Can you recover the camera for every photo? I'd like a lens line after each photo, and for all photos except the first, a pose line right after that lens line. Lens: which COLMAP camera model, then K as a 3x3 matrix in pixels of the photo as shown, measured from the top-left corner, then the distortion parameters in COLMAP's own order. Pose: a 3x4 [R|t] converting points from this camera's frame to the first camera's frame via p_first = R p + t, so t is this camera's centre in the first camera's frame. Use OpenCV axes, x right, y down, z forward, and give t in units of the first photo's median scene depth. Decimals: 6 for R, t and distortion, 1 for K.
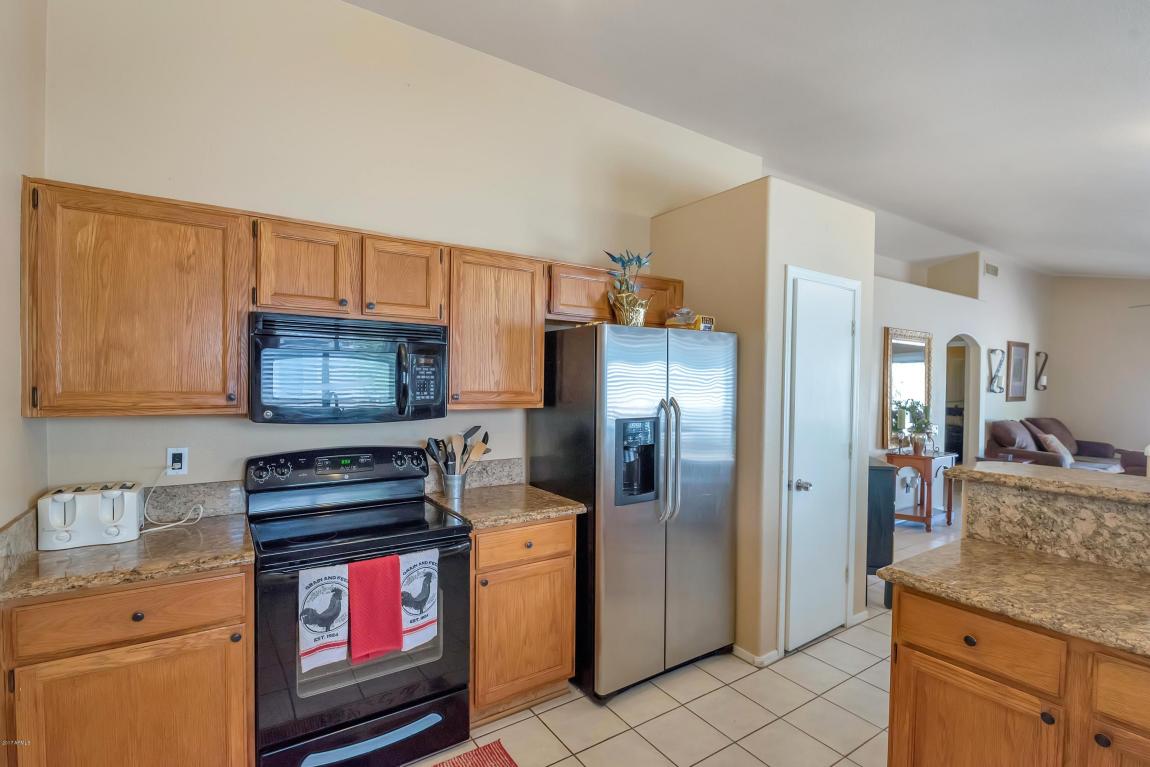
lens RADIAL K [[530.6, 0, 578.8], [0, 530.6, 392.4], [0, 0, 1]] dist [-0.003745, -0.003588]
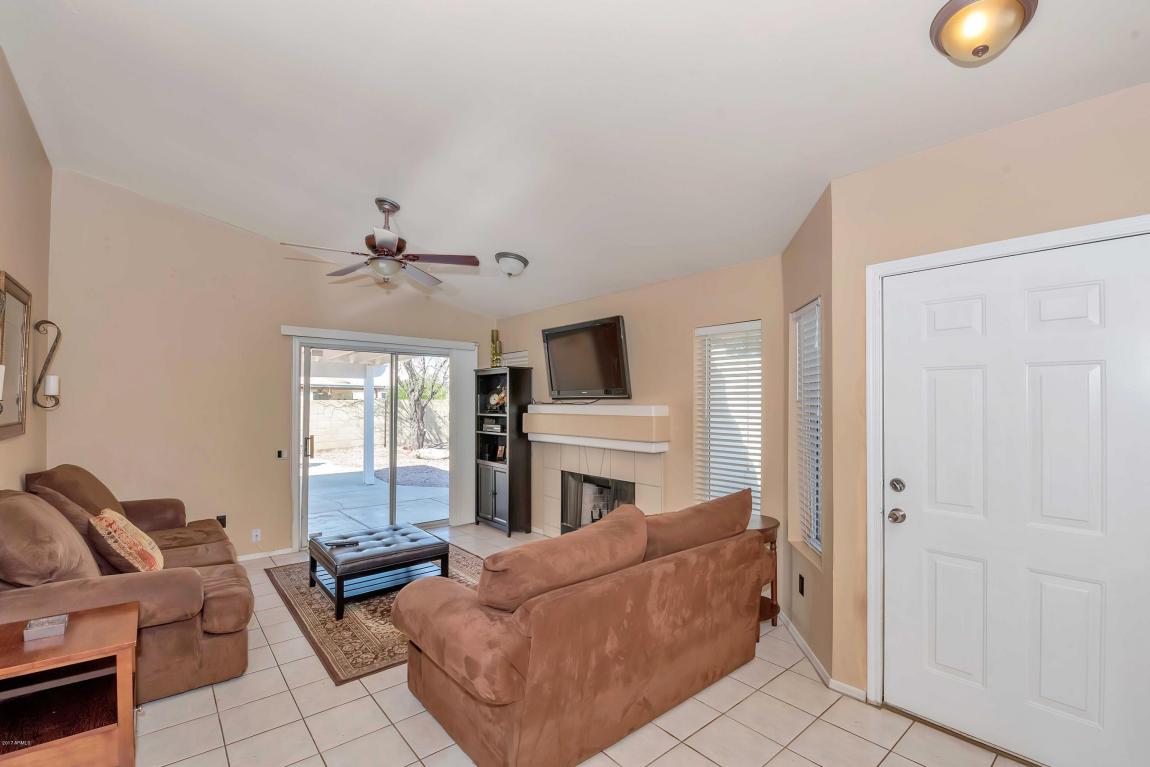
lens RADIAL K [[504.1, 0, 575.0], [0, 504.1, 388.1], [0, 0, 1]] dist [-0.004892, -0.003011]
pose [[-0.118324, 0.017917, 0.992813, 0.485926], [0.019913, 0.999679, -0.015668, -0.005134], [-0.992775, 0.017916, -0.118642, 0.726384]]
